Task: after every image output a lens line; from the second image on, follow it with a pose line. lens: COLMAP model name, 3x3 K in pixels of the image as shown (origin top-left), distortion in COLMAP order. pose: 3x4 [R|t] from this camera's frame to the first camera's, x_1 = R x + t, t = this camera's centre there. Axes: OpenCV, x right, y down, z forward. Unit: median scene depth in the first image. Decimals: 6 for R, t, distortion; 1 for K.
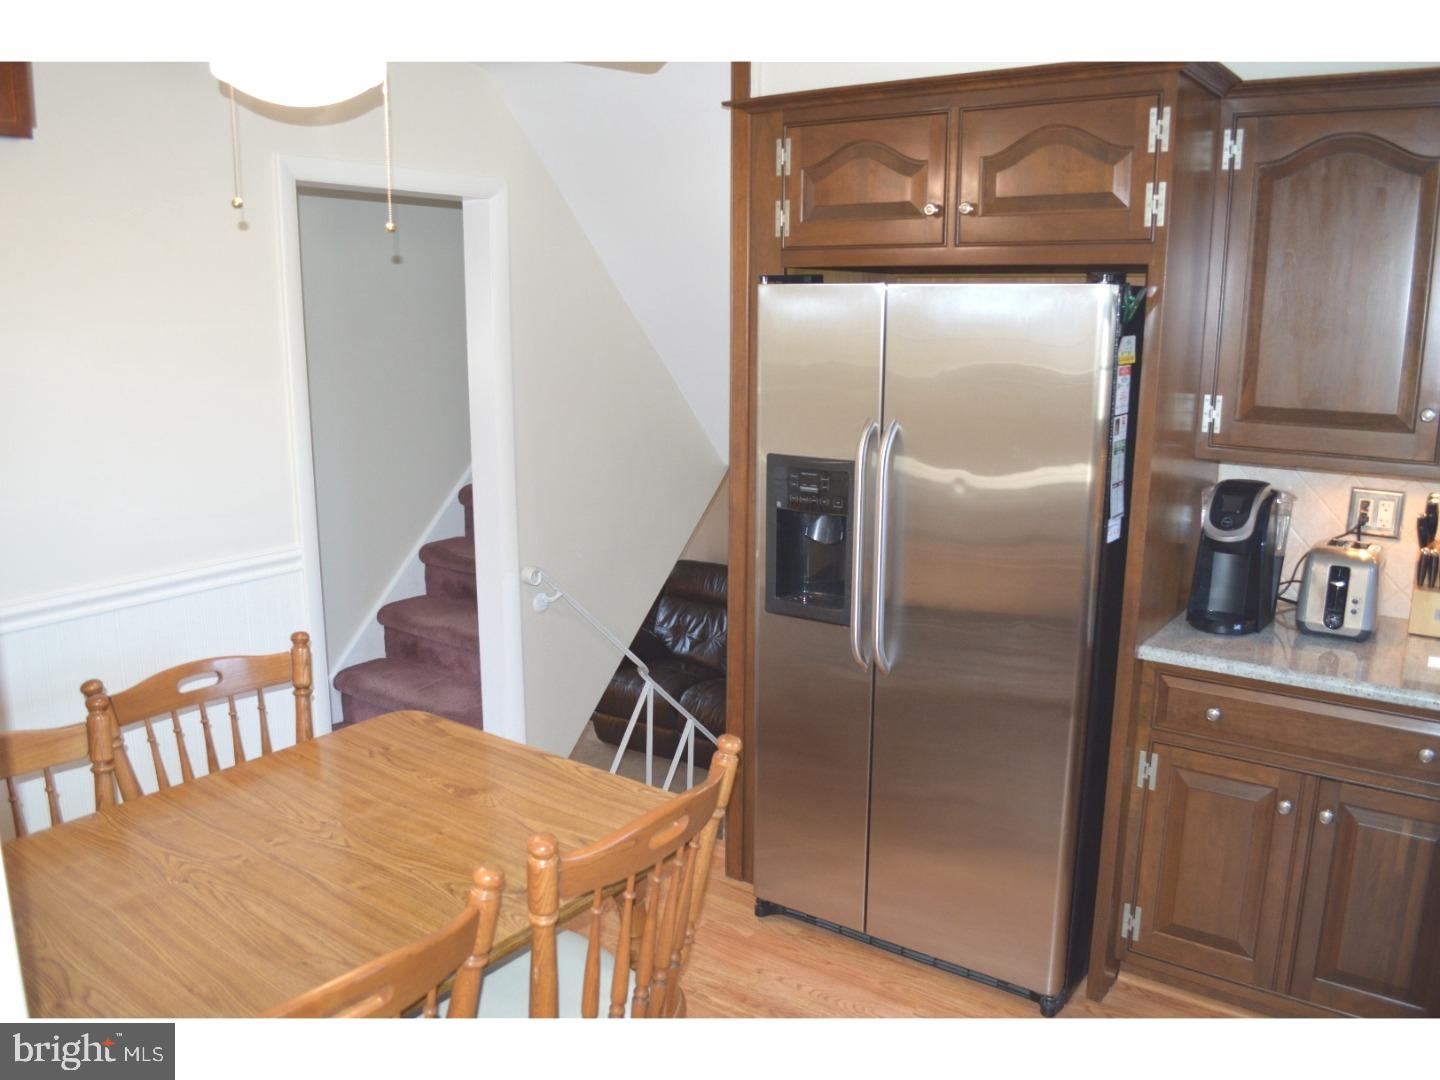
lens RADIAL K [[1168.9, 0, 711.9], [0, 1168.9, 547.5], [0, 0, 1]] dist [-0.075586, 0.005242]
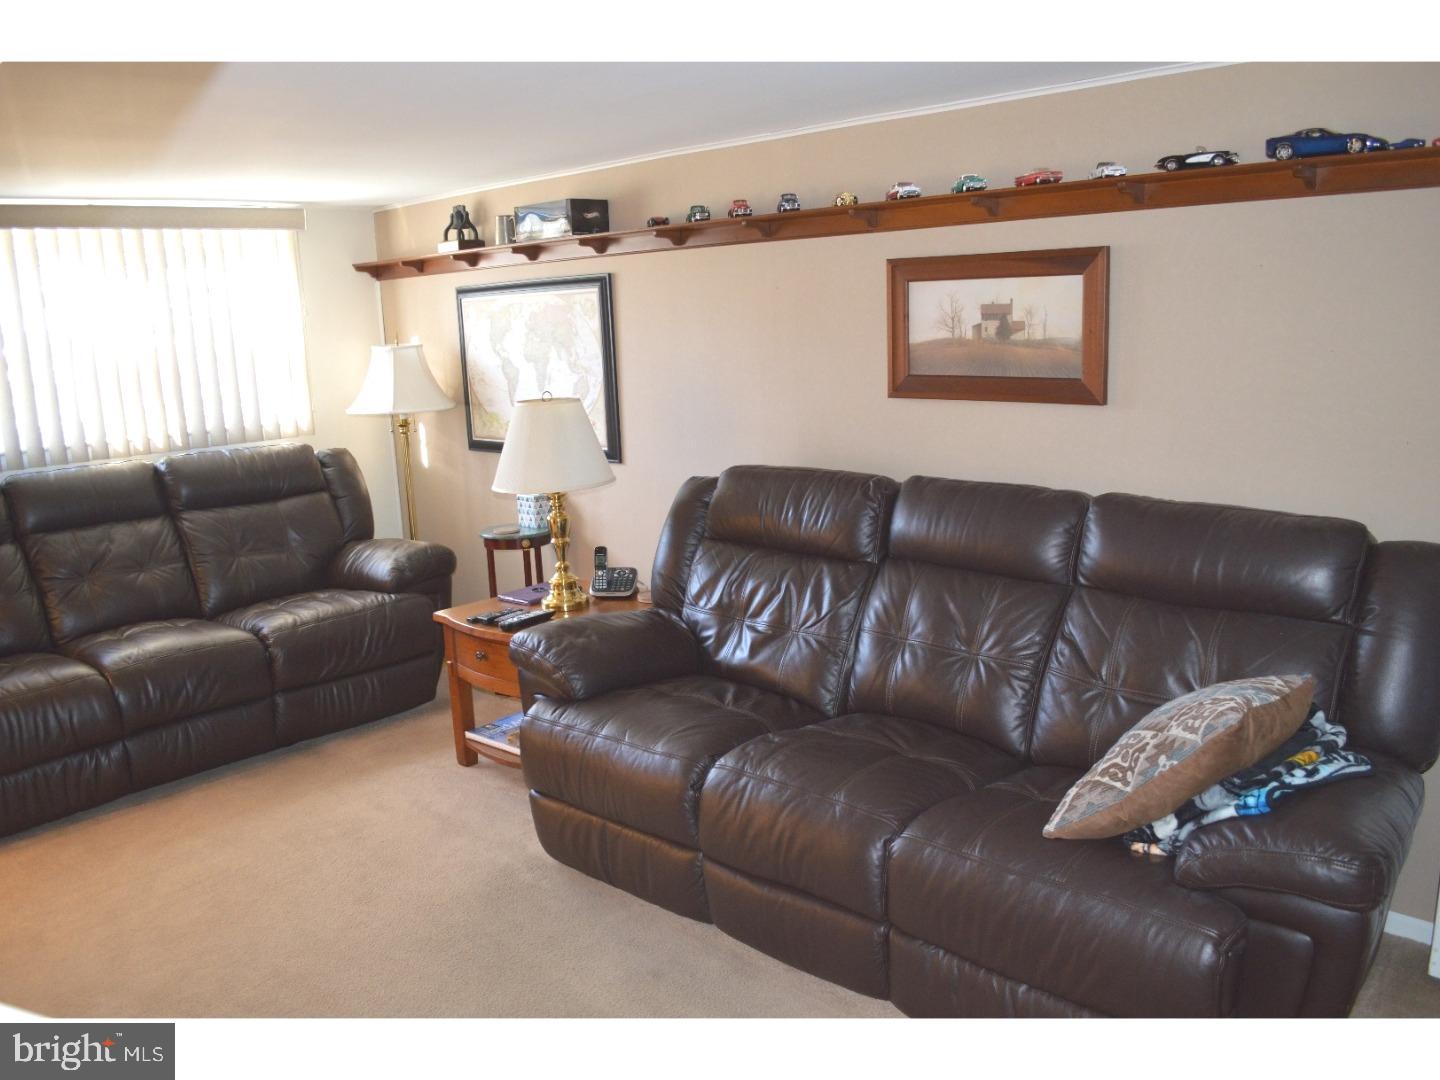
lens RADIAL K [[1168.9, 0, 711.9], [0, 1168.9, 547.5], [0, 0, 1]] dist [-0.075586, 0.005242]
pose [[0.988692, -0.014808, -0.149230, 0.033816], [0.015130, 0.999885, 0.001028, 0.045468], [0.149197, -0.003274, 0.988802, 0.553865]]
